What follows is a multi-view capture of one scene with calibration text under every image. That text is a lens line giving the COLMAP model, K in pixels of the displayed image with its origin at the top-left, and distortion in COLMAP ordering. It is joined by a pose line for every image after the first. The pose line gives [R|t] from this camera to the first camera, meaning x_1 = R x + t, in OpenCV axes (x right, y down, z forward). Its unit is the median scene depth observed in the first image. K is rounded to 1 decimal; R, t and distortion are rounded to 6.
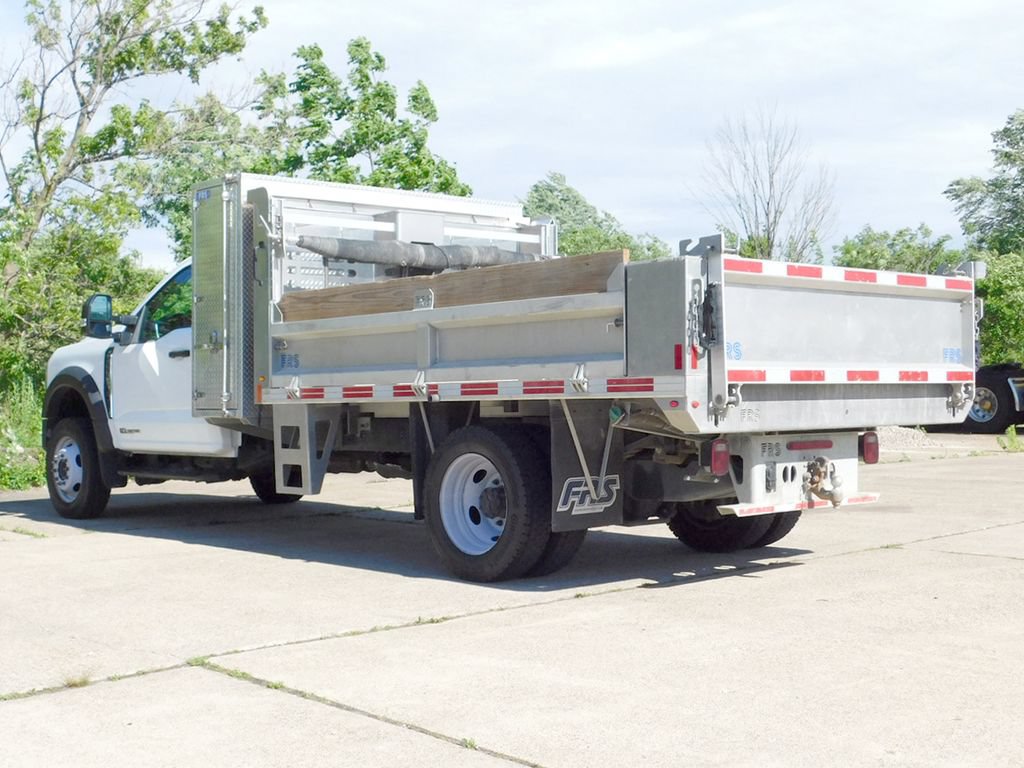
lens RADIAL K [[989.2, 0, 512.0], [0, 989.2, 384.0], [0, 0, 1]] dist [0.005814, -0.003095]
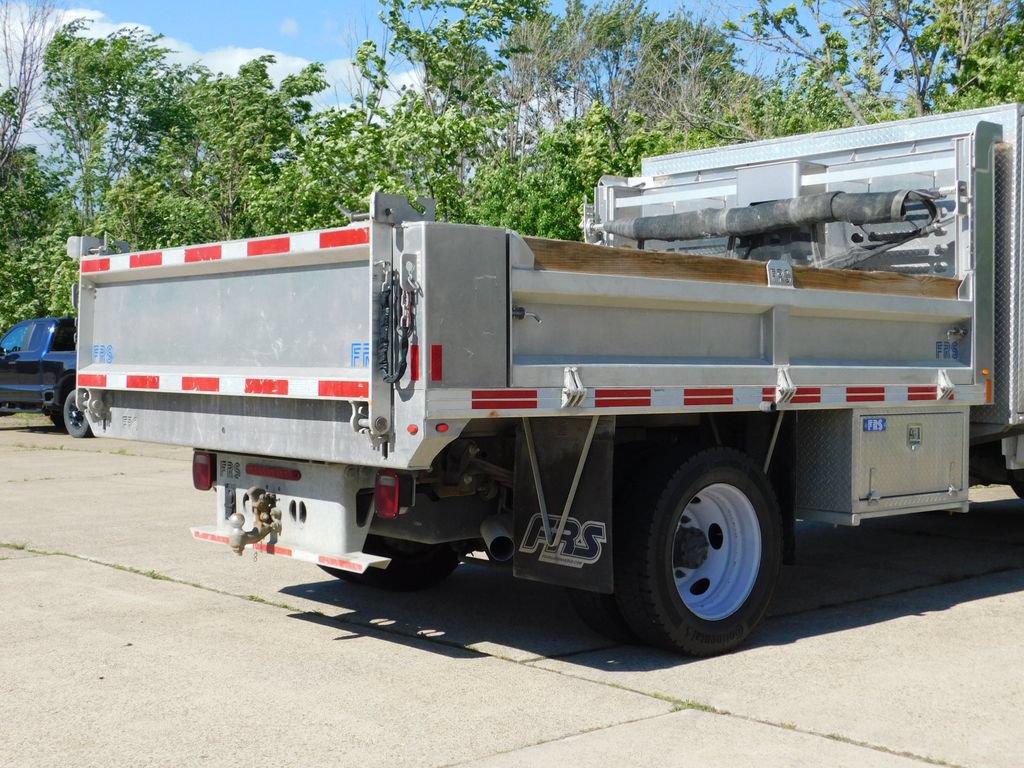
lens RADIAL K [[1345.4, 0, 512.0], [0, 1345.4, 384.0], [0, 0, 1]] dist [0.008759, 0.014773]
pose [[0.052651, 0.016001, -0.998485, 1.099019], [-0.013635, 0.999790, 0.015303, -0.021468], [0.998520, 0.012809, 0.052858, 0.916347]]
